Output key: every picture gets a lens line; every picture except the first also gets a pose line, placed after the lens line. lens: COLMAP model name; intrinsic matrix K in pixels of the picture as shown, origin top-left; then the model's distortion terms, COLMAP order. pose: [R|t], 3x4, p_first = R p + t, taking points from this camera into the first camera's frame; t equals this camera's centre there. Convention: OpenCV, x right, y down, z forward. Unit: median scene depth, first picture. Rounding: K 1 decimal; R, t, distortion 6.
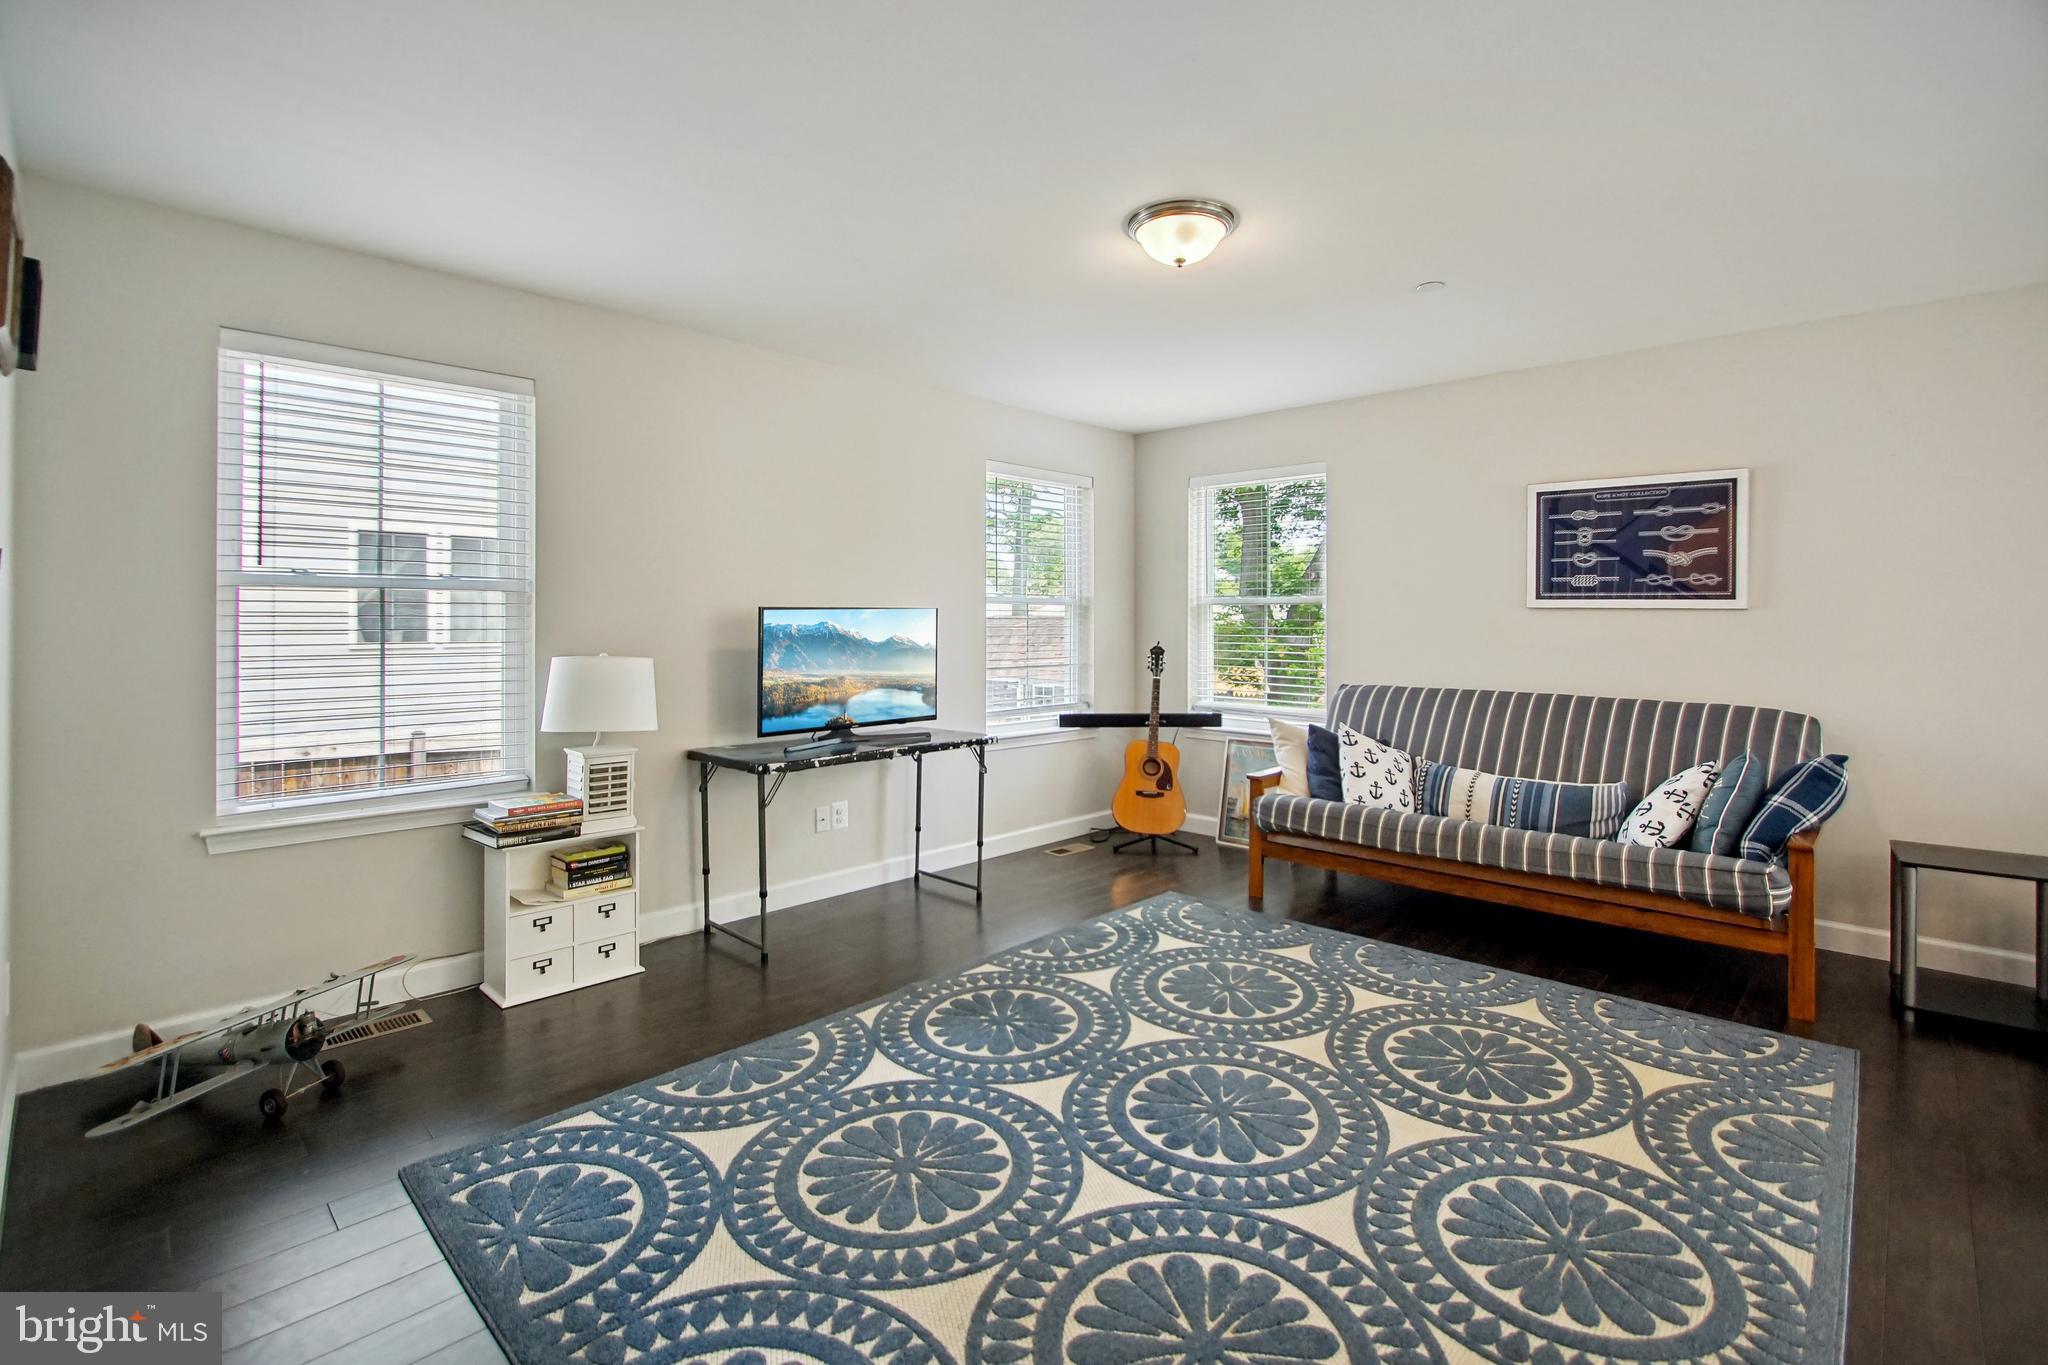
lens RADIAL K [[935.1, 0, 1042.1], [0, 935.1, 687.0], [0, 0, 1]] dist [-0.016468, -0.000071]
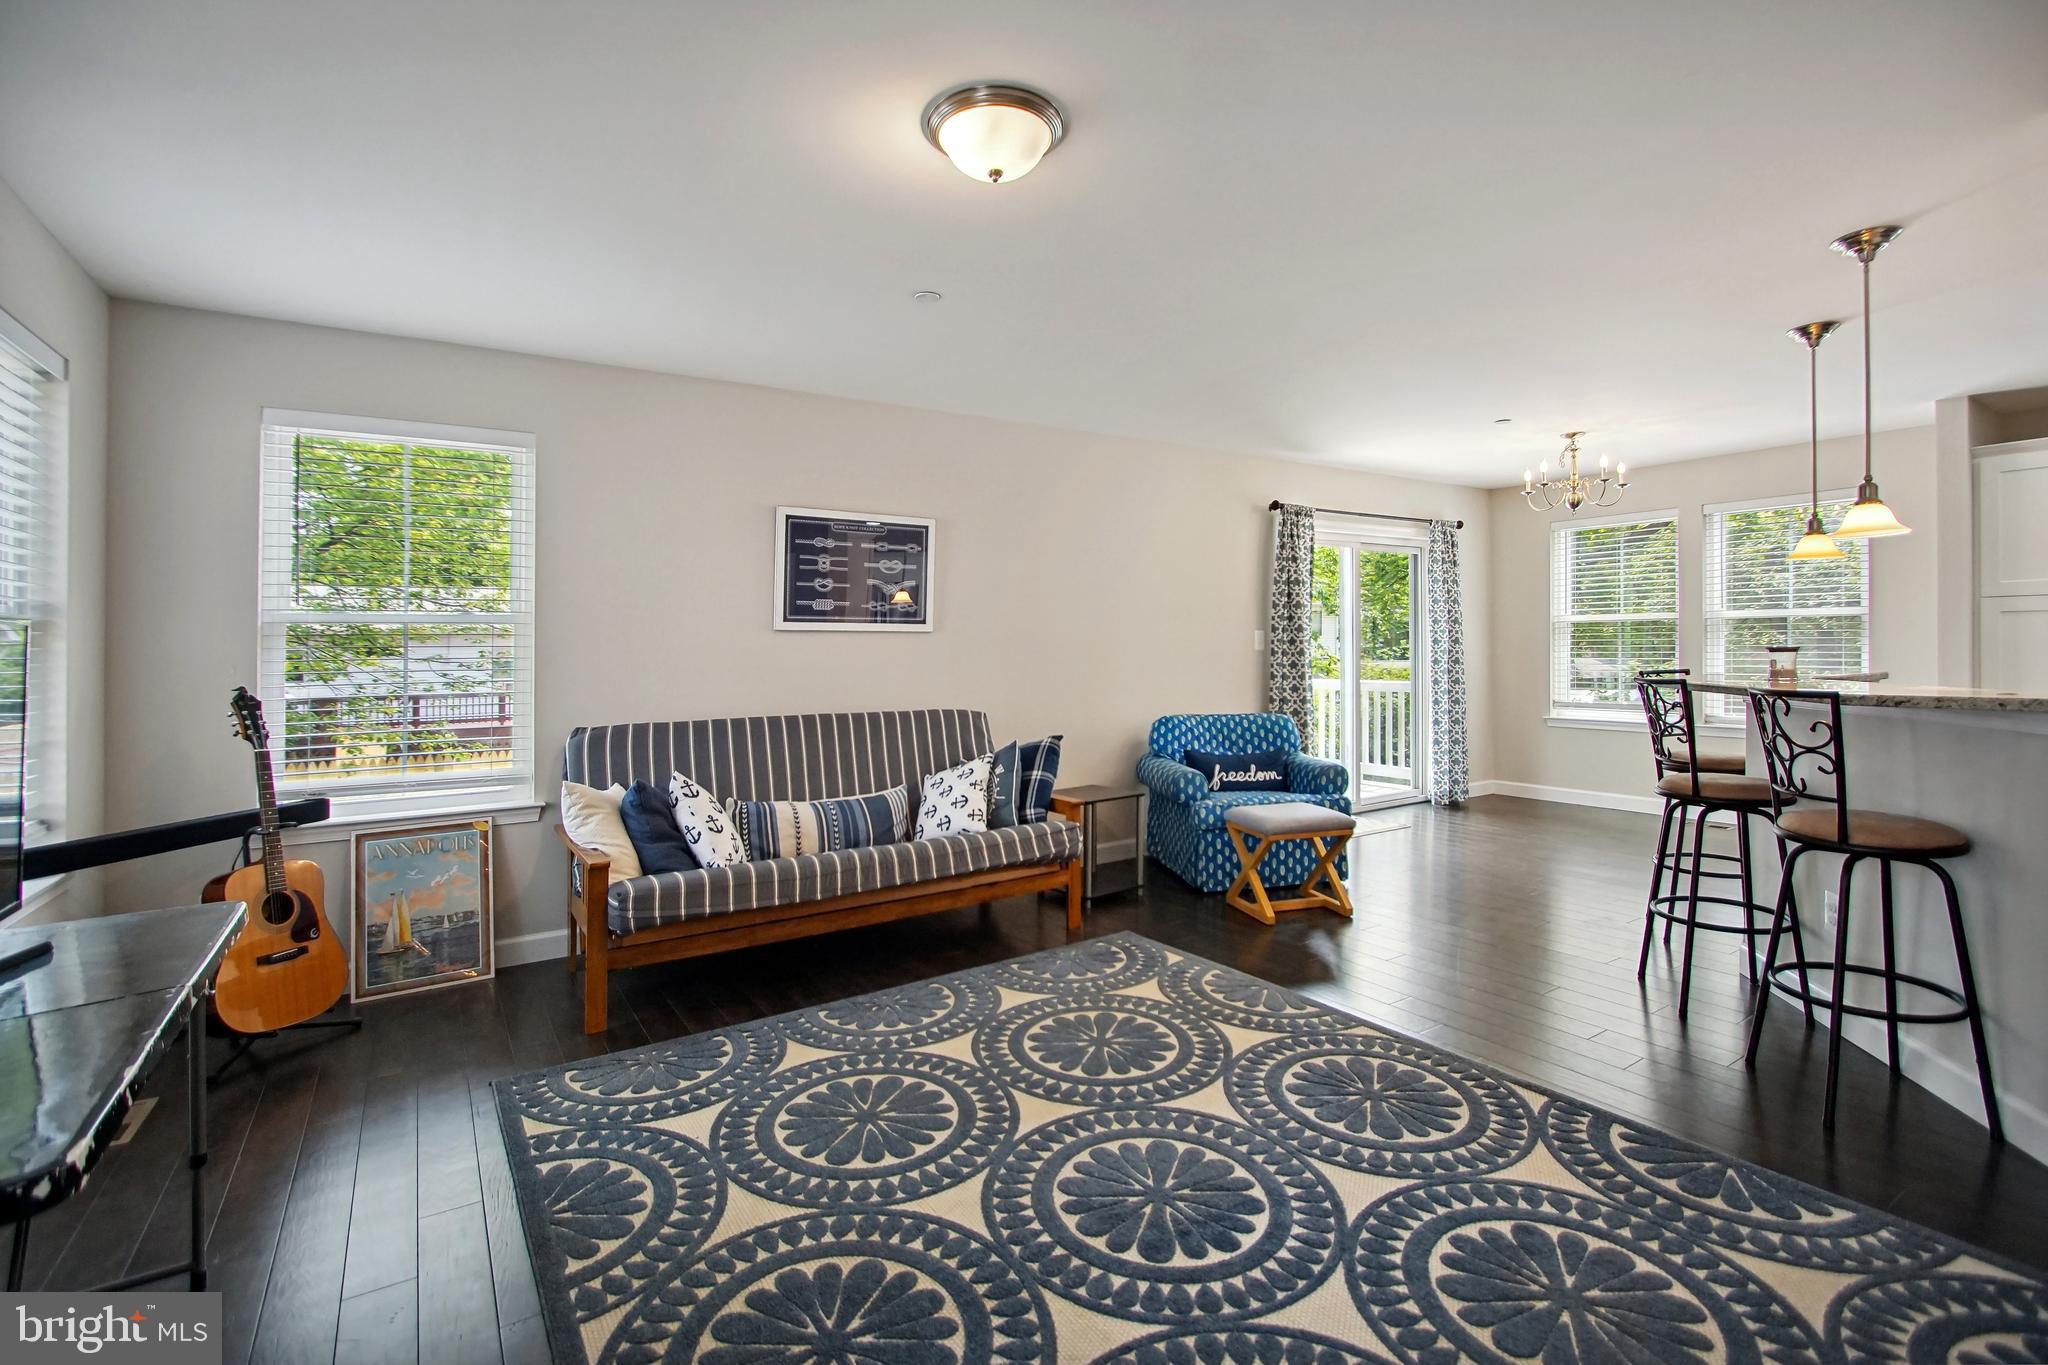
lens RADIAL K [[935.1, 0, 1042.1], [0, 935.1, 687.0], [0, 0, 1]] dist [-0.016468, -0.000071]
pose [[0.224465, -0.043124, 0.973527, -0.419325], [0.085639, 0.996028, 0.024375, -0.028336], [-0.970712, 0.077901, 0.227267, 0.564031]]
